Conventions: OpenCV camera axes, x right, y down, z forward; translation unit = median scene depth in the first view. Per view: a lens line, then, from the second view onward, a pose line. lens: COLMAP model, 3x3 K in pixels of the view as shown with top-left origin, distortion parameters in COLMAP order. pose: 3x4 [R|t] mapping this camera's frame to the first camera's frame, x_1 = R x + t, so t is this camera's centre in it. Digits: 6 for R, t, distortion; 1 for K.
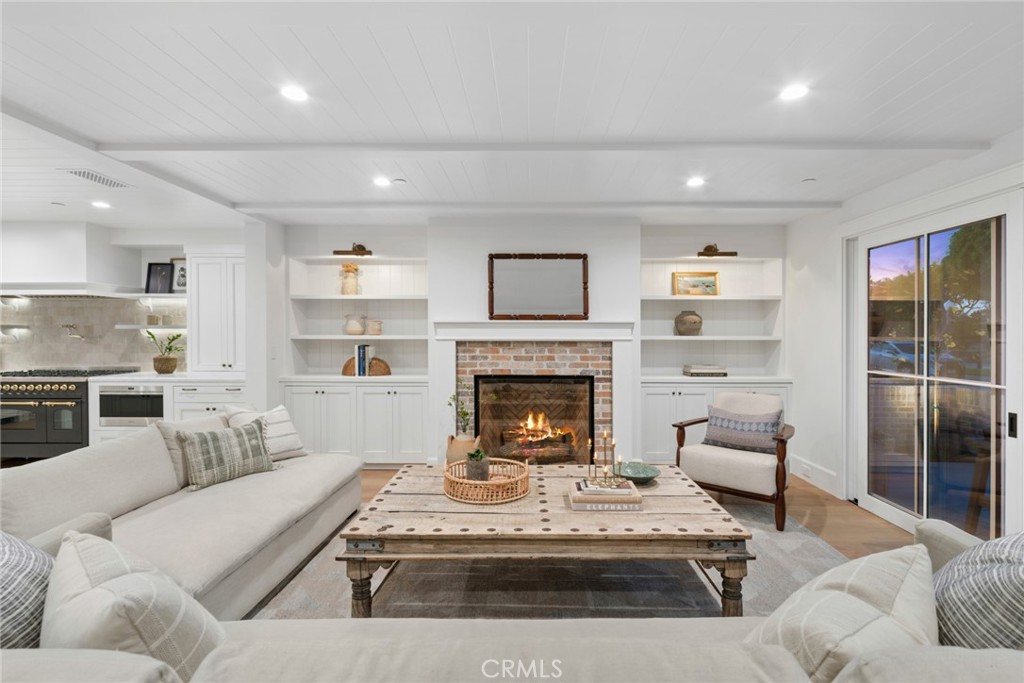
lens RADIAL K [[468.9, 0, 529.9], [0, 468.9, 338.3], [0, 0, 1]] dist [0.000398, 0.000068]
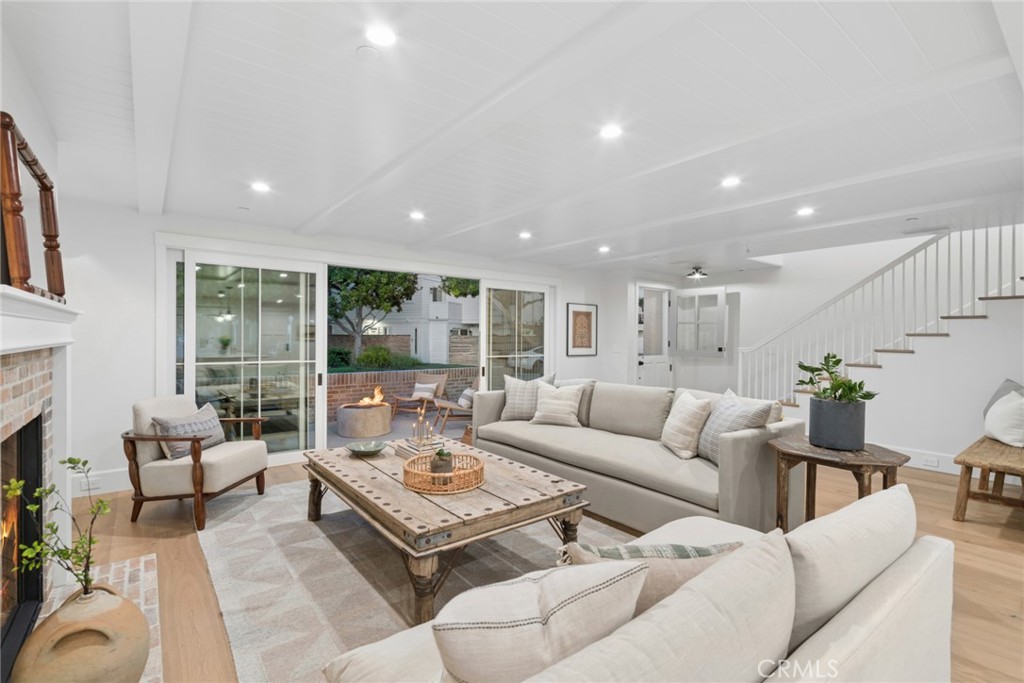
lens RADIAL K [[468.9, 0, 529.9], [0, 468.9, 338.3], [0, 0, 1]] dist [0.000398, 0.000068]
pose [[-0.638224, -0.009066, 0.769797, -1.042261], [-0.001439, 0.999943, 0.010584, -0.011185], [-0.769849, 0.005647, -0.638201, 1.553279]]
